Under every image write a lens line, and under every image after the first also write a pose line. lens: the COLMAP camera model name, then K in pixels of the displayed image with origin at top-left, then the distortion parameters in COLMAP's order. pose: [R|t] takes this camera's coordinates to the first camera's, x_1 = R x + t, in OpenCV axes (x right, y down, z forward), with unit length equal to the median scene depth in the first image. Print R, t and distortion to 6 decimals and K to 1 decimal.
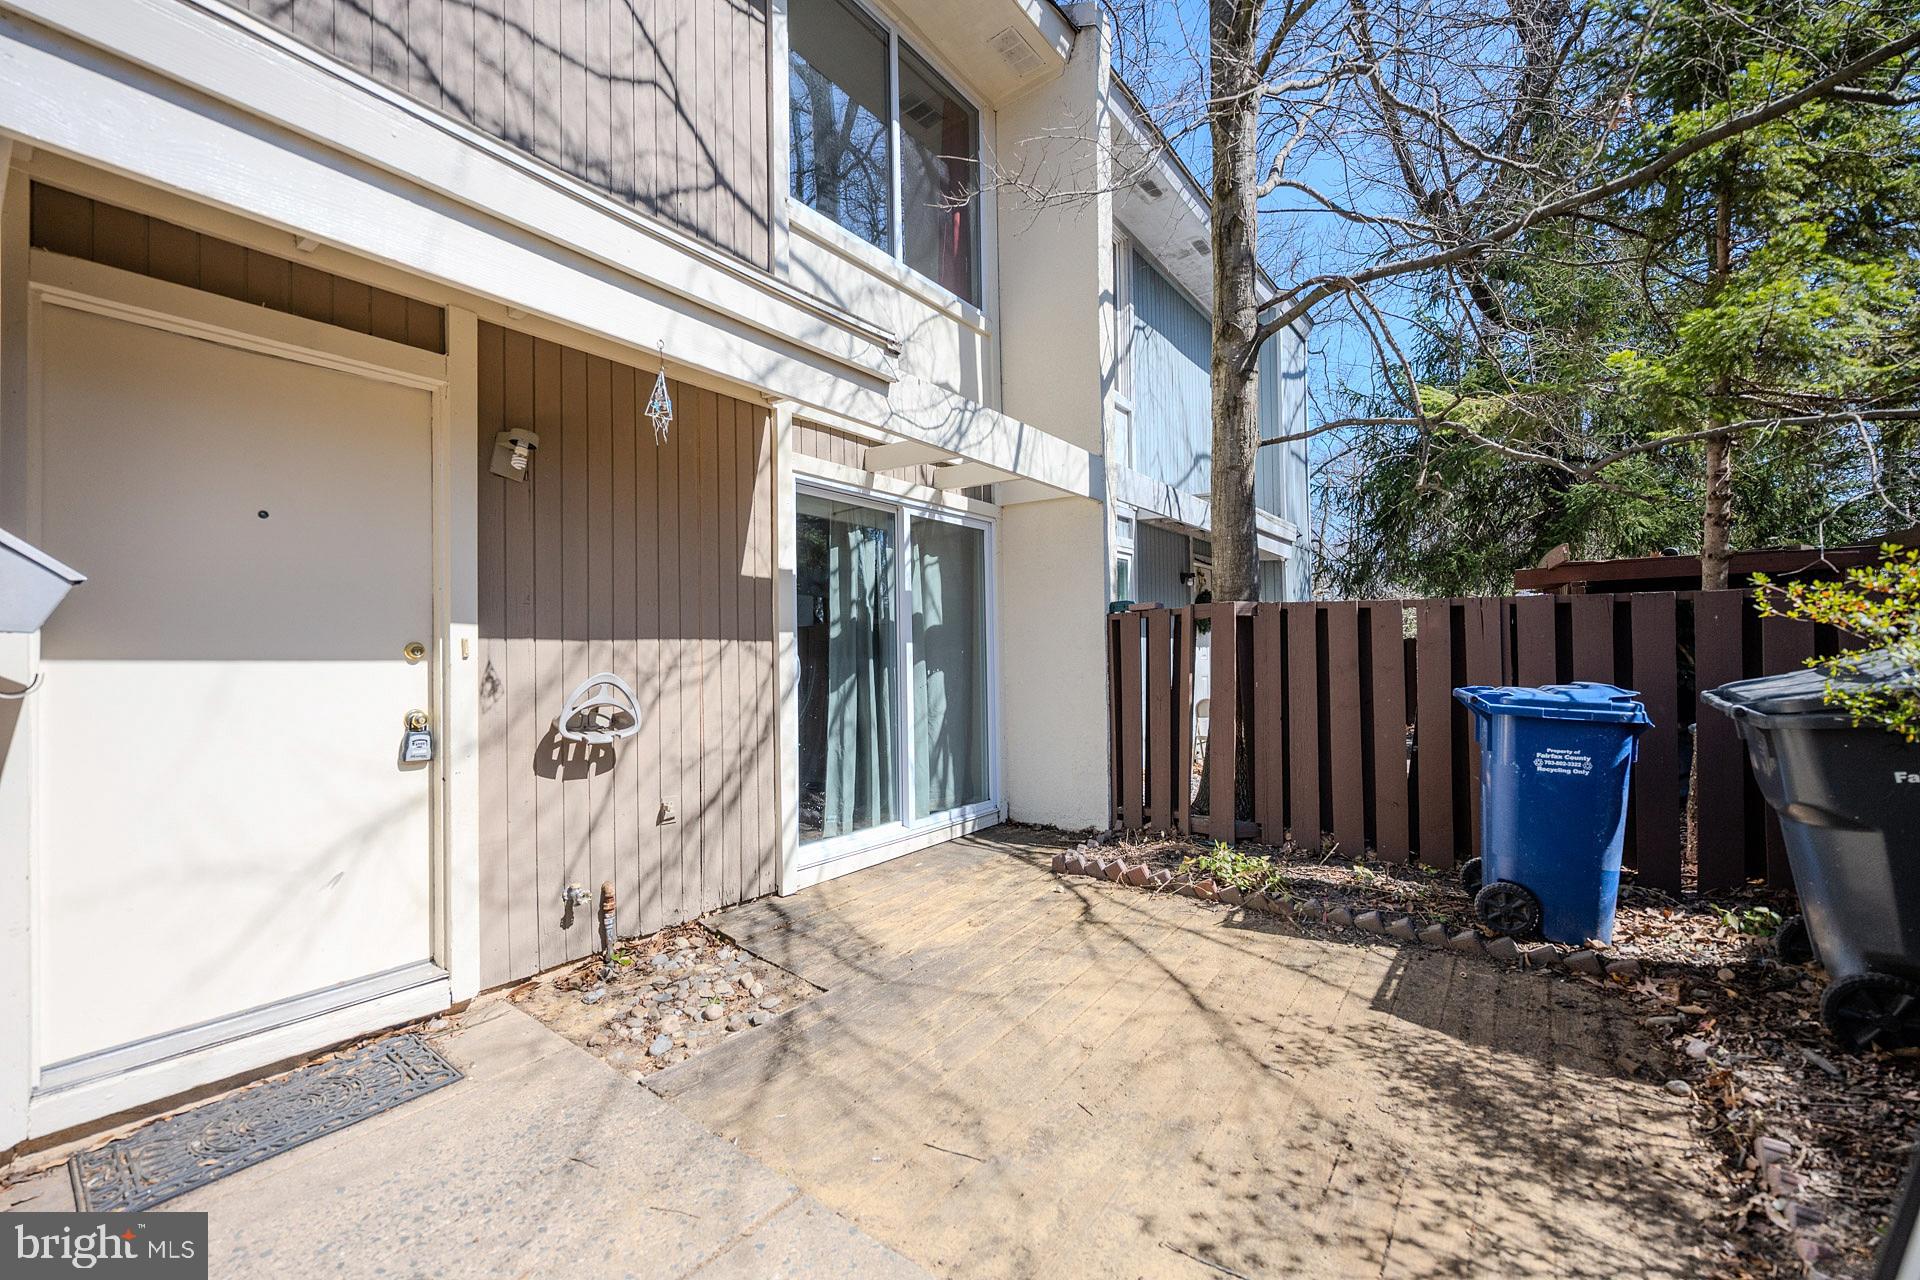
lens RADIAL K [[763.3, 0, 971.9], [0, 763.3, 641.3], [0, 0, 1]] dist [-0.001047, -0.000010]
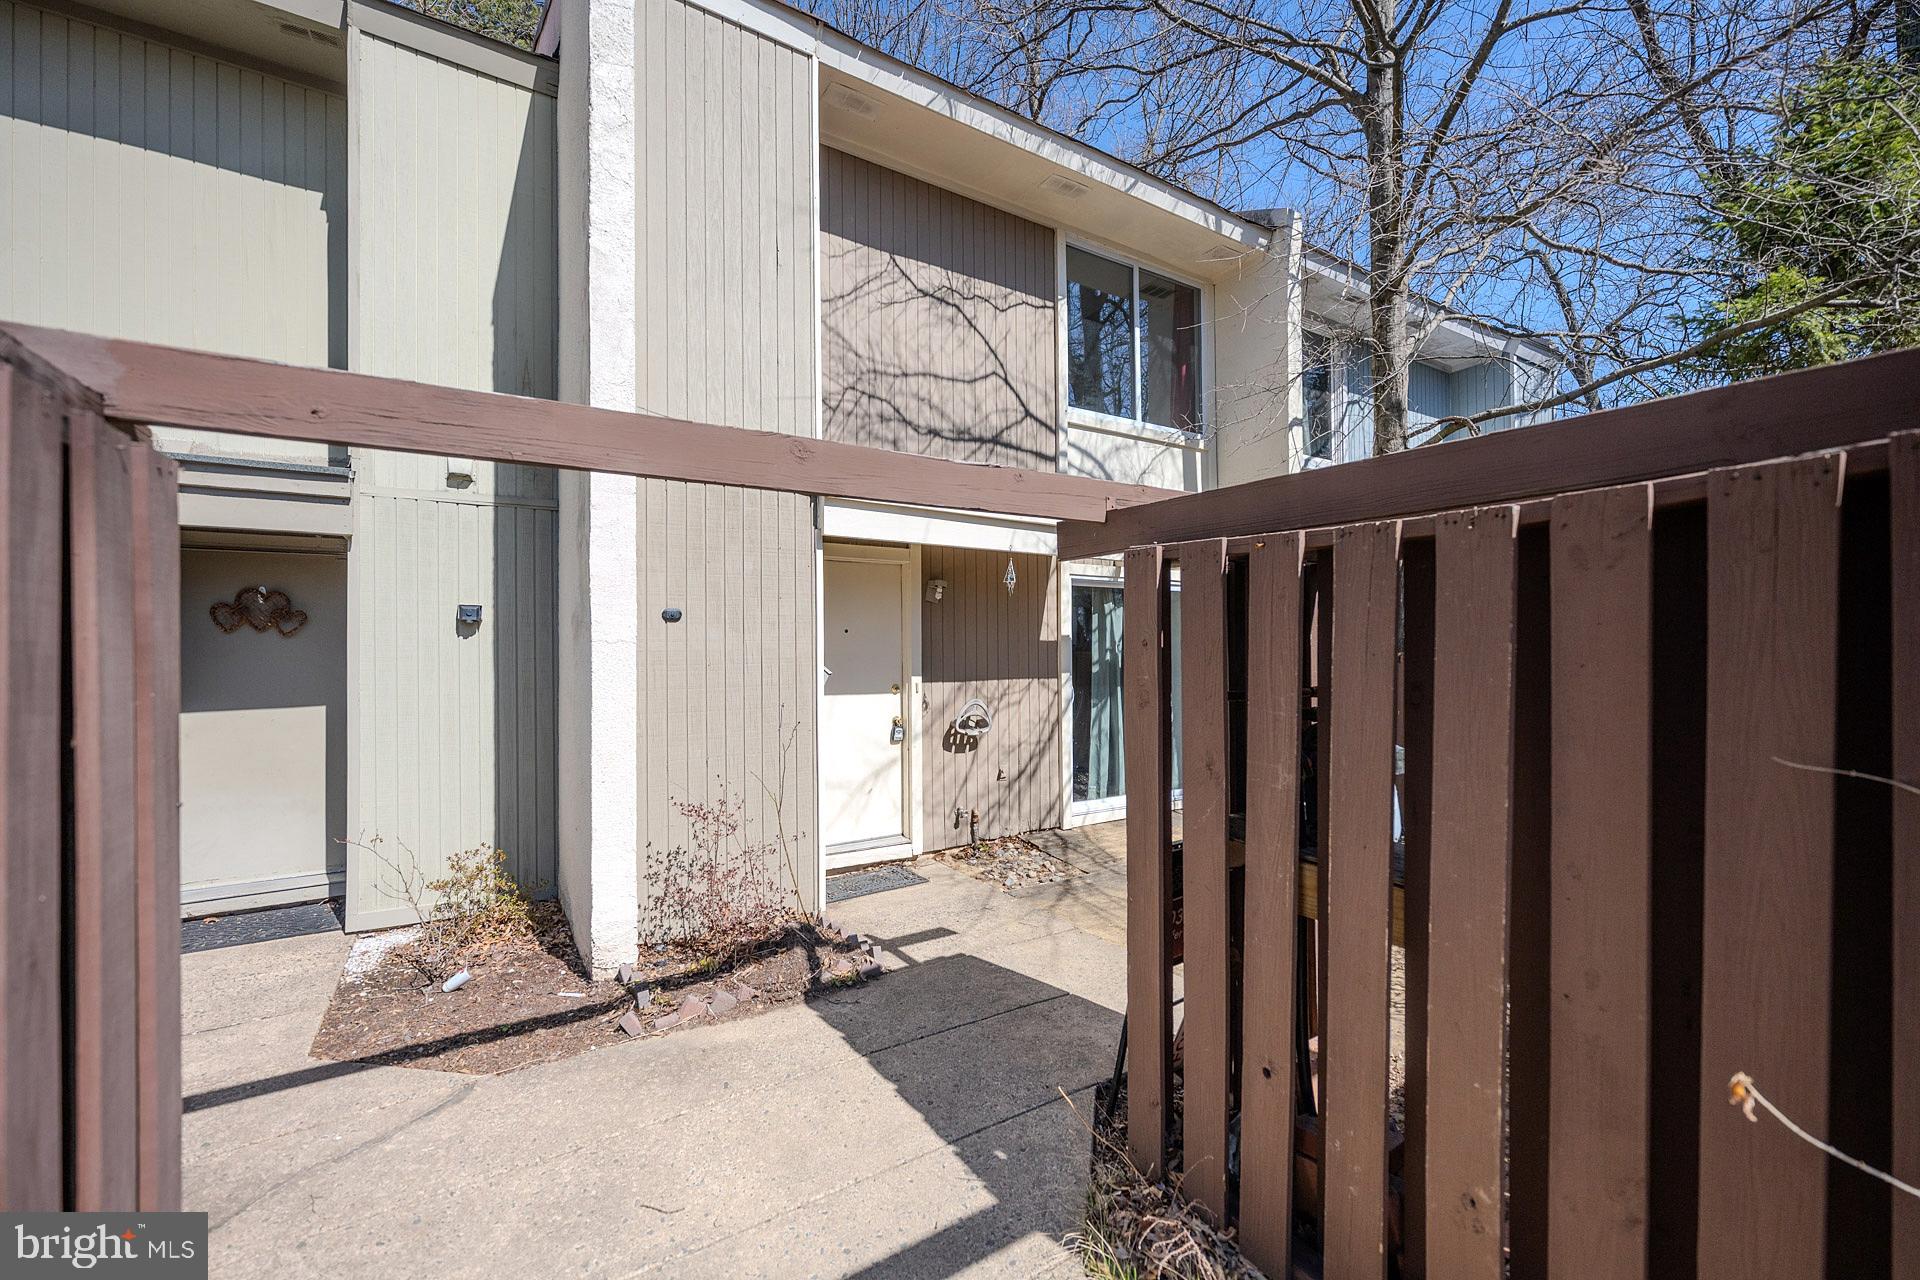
lens RADIAL K [[779.0, 0, 970.1], [0, 779.0, 638.9], [0, 0, 1]] dist [-0.000537, -0.000031]
pose [[0.940155, 0.004164, -0.340721, 0.160004], [-0.001125, 0.999958, 0.009118, -0.114648], [0.340745, -0.008189, 0.940120, -0.763584]]
